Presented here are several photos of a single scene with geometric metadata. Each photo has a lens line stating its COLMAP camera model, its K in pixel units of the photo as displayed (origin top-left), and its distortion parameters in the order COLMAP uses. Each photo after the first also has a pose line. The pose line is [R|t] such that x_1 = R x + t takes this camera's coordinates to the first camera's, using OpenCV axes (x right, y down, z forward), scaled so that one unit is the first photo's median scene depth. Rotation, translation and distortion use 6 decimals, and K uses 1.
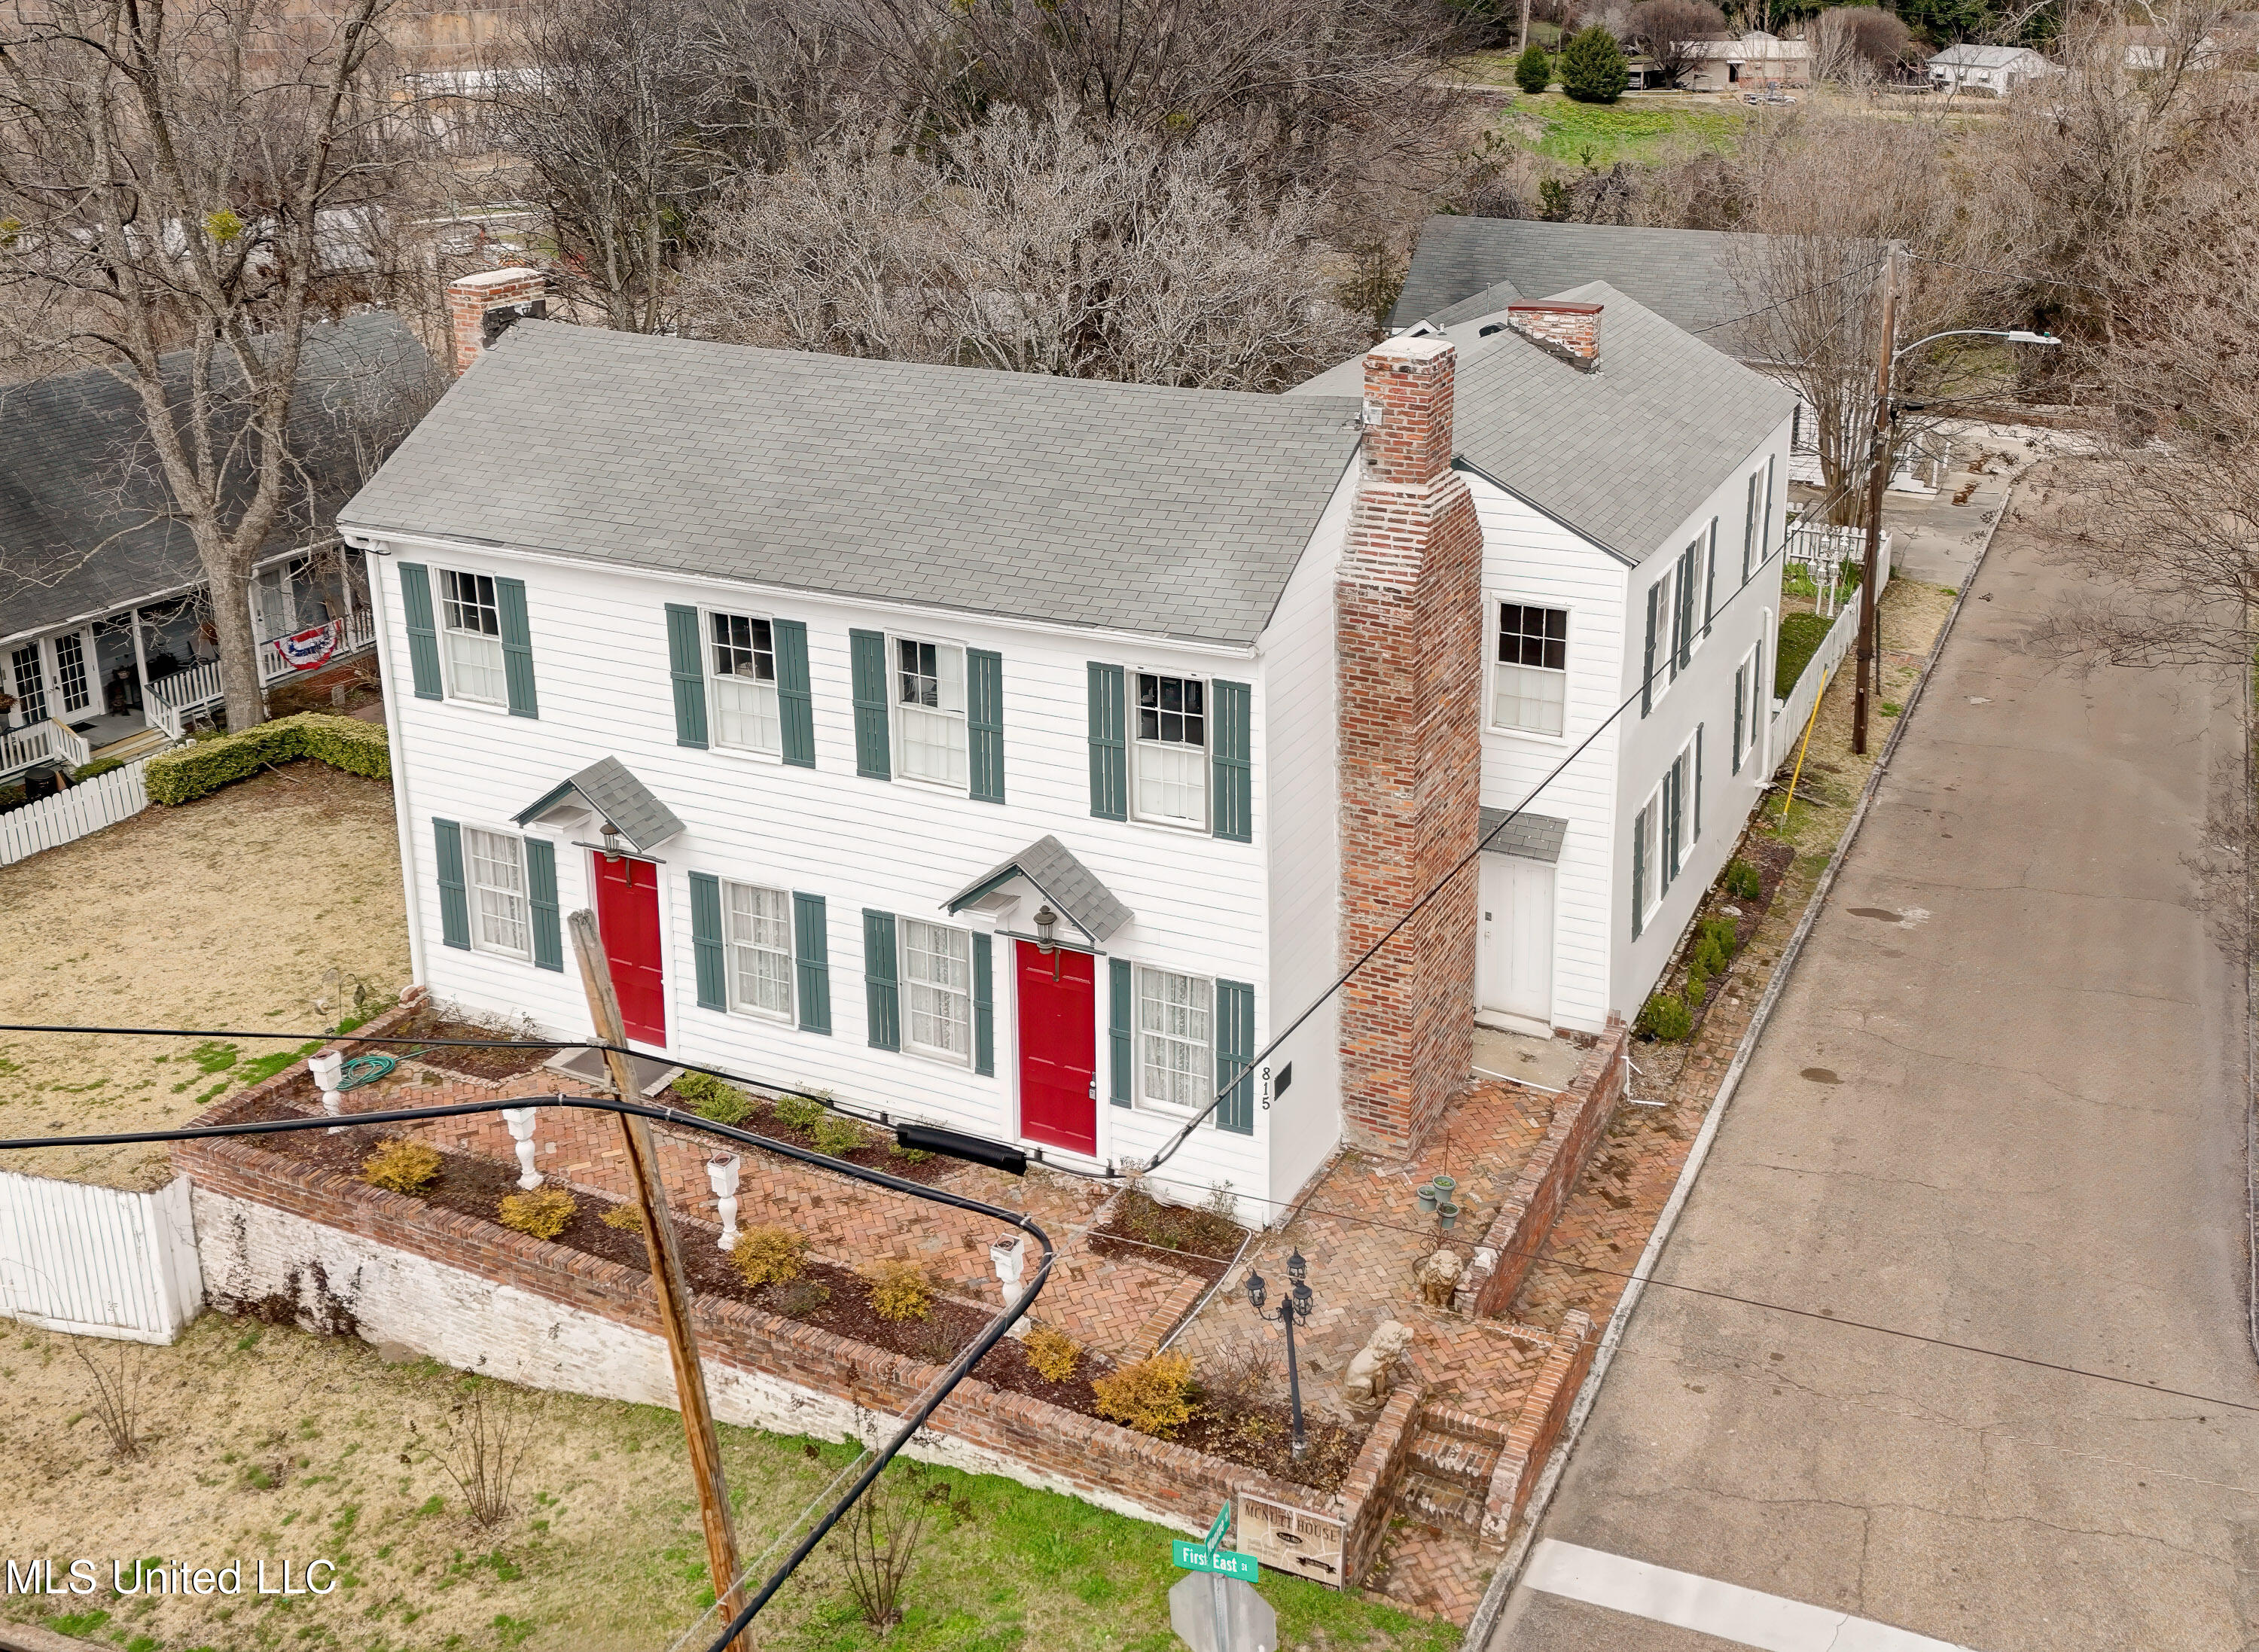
lens RADIAL K [[2200.5, 0, 1234.8], [0, 2200.5, 670.9], [0, 0, 1]] dist [0.076094, -0.095861]
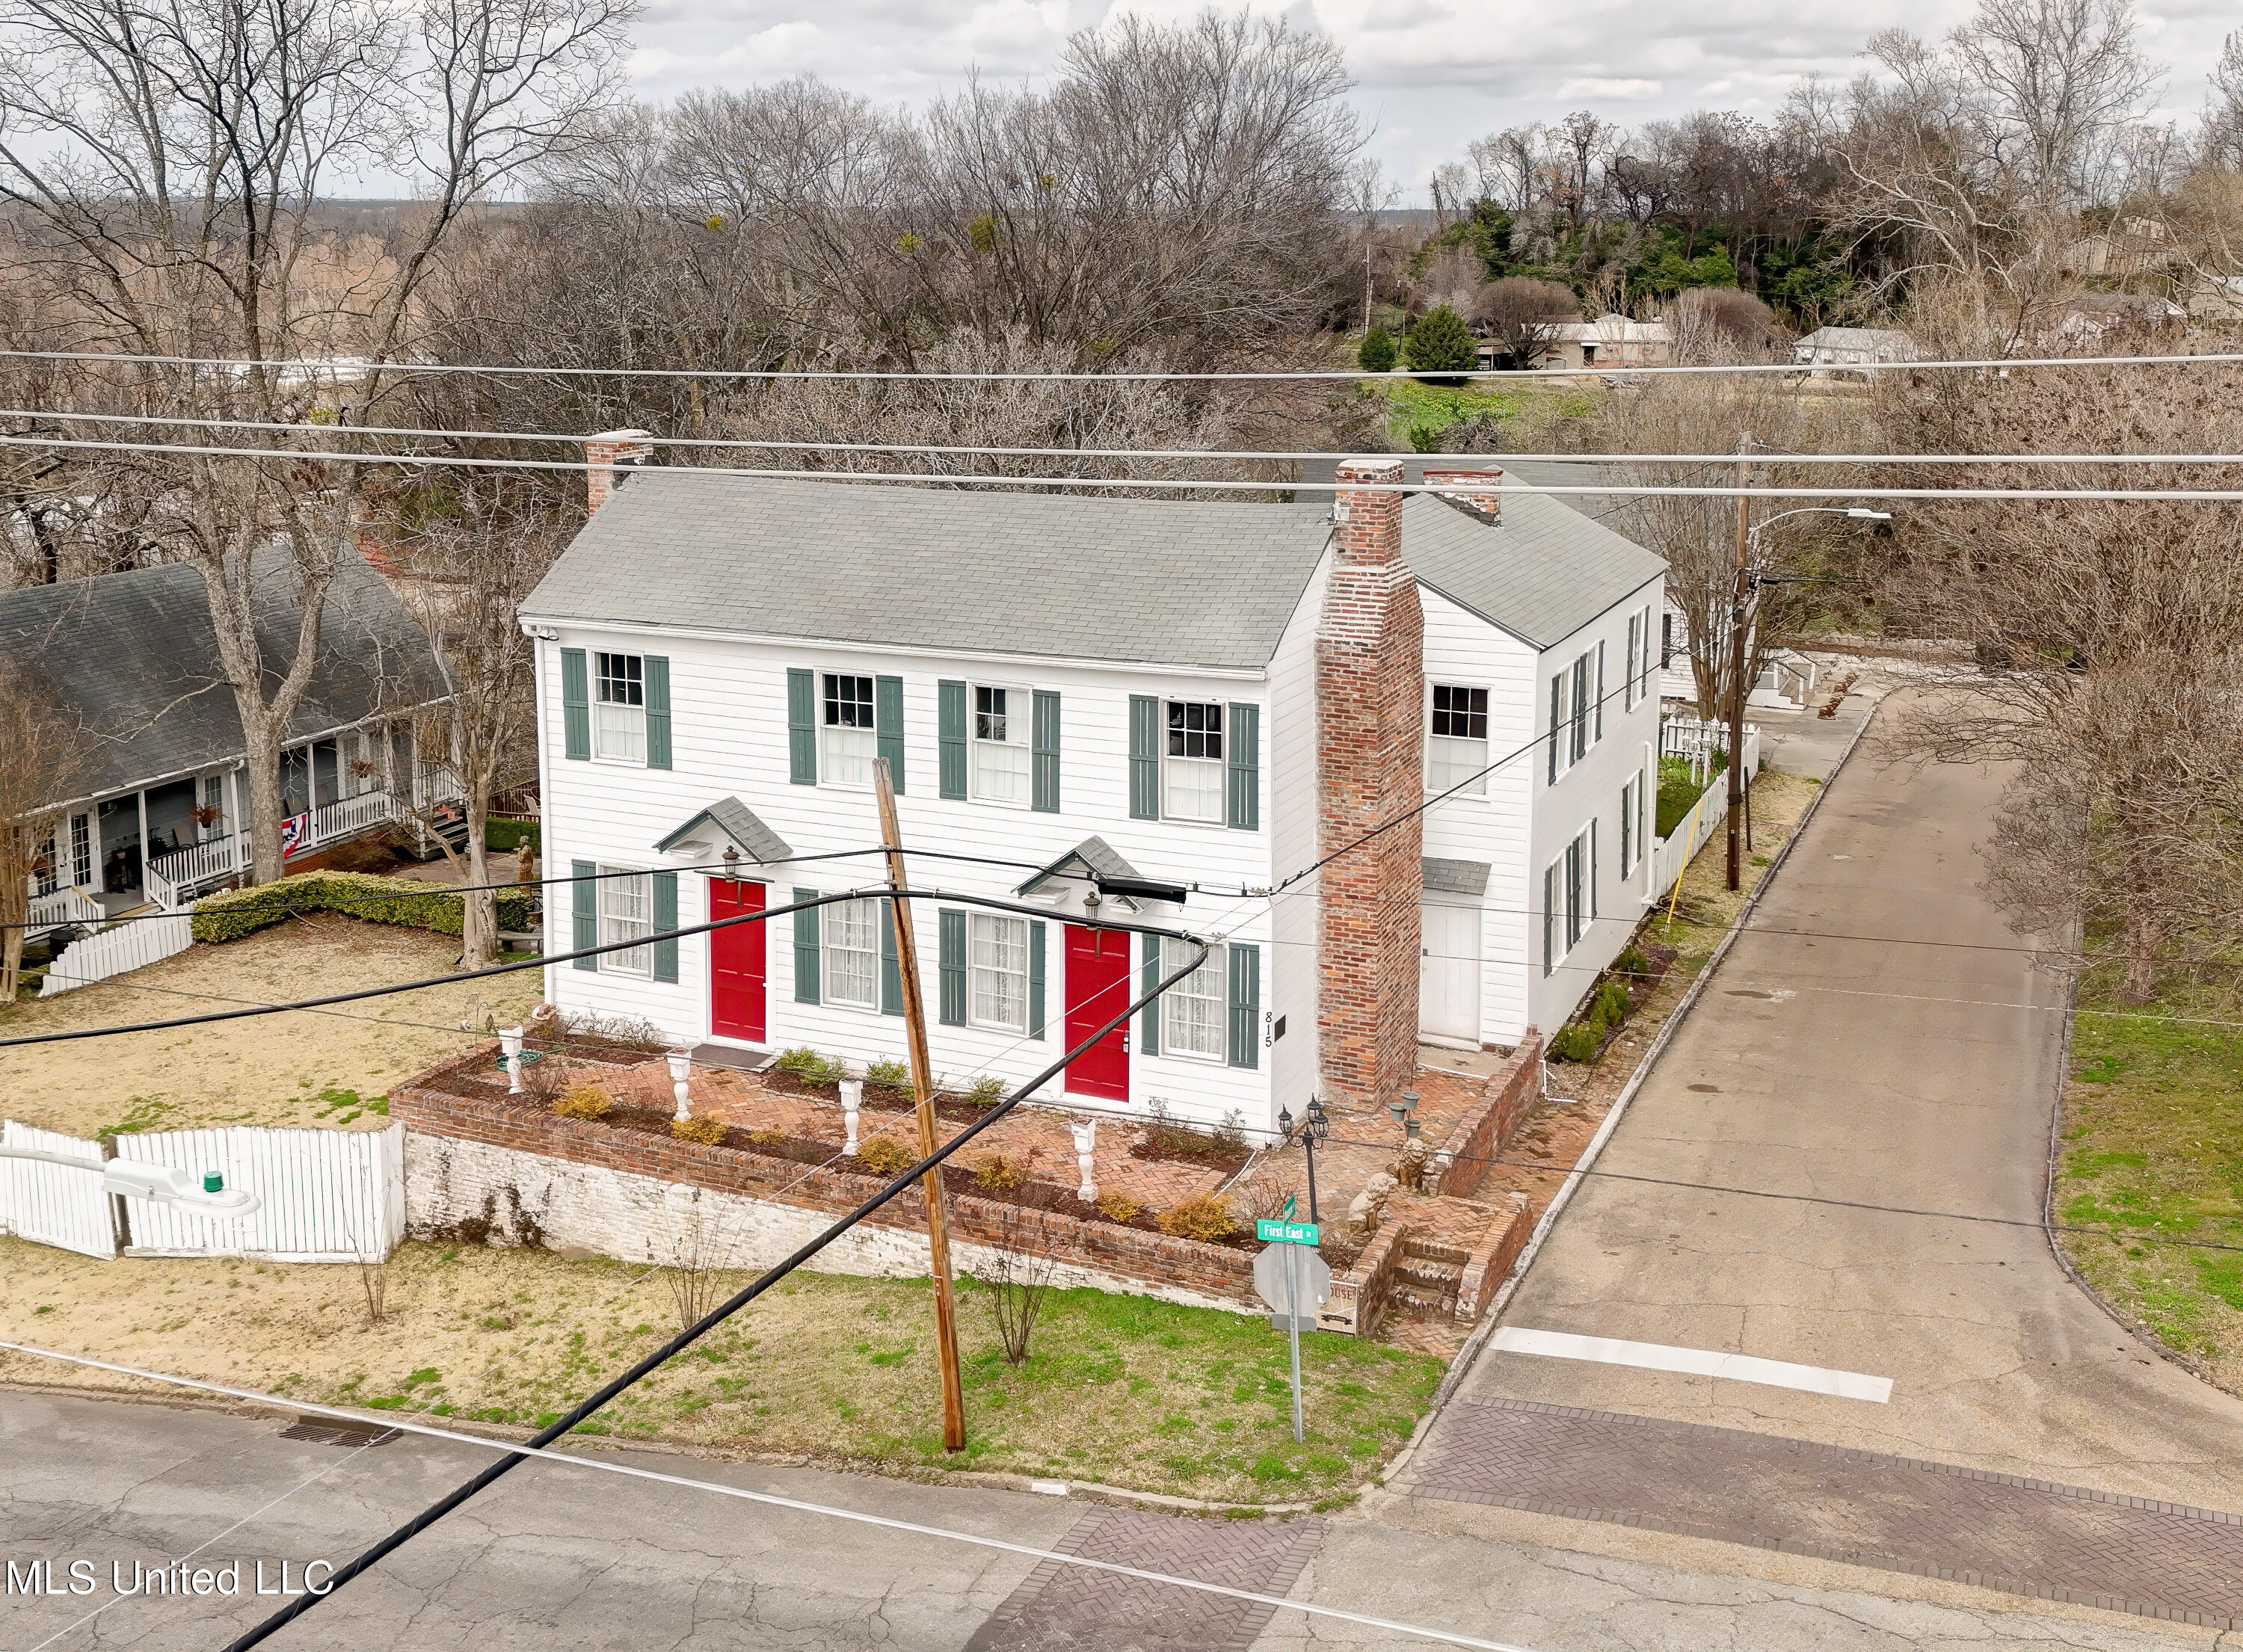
lens RADIAL K [[2662.2, 0, 1024.2], [0, 2662.2, 819.6], [0, 0, 1]] dist [0.131672, -0.427966]
pose [[0.999922, -0.004112, 0.011814, -0.135895], [0.005346, 0.994317, -0.106330, 0.216549], [-0.011310, 0.106385, 0.994261, -0.513666]]
